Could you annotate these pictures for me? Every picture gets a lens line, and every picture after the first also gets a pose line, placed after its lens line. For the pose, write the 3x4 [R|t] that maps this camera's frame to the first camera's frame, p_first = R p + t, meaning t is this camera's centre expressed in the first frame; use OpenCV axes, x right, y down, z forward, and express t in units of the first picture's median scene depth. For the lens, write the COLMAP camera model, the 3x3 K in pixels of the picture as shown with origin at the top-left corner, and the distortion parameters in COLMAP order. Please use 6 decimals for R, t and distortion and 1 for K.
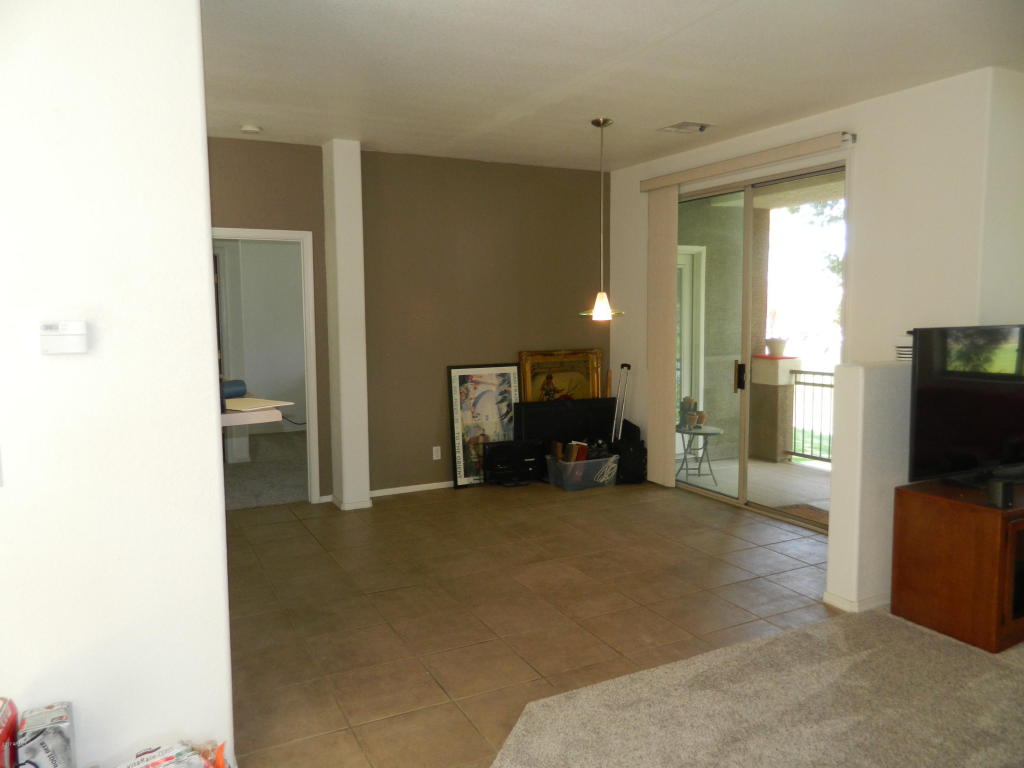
lens RADIAL K [[763.2, 0, 512.0], [0, 763.2, 380.2], [0, 0, 1]] dist [0.009984, -0.002517]
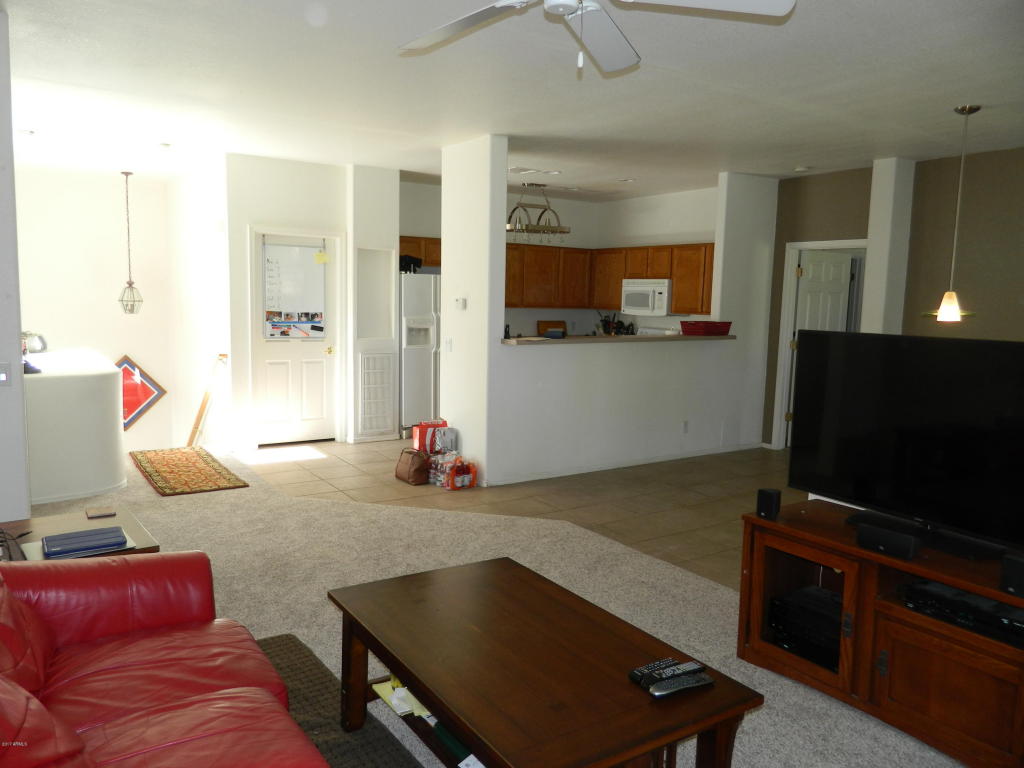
lens RADIAL K [[763.2, 0, 509.2], [0, 763.2, 381.2], [0, 0, 1]] dist [0.009984, -0.002517]
pose [[0.113160, 0.126234, -0.985525, 0.998392], [-0.118626, 0.986518, 0.112740, -0.048166], [0.986470, 0.104152, 0.126609, 0.356397]]
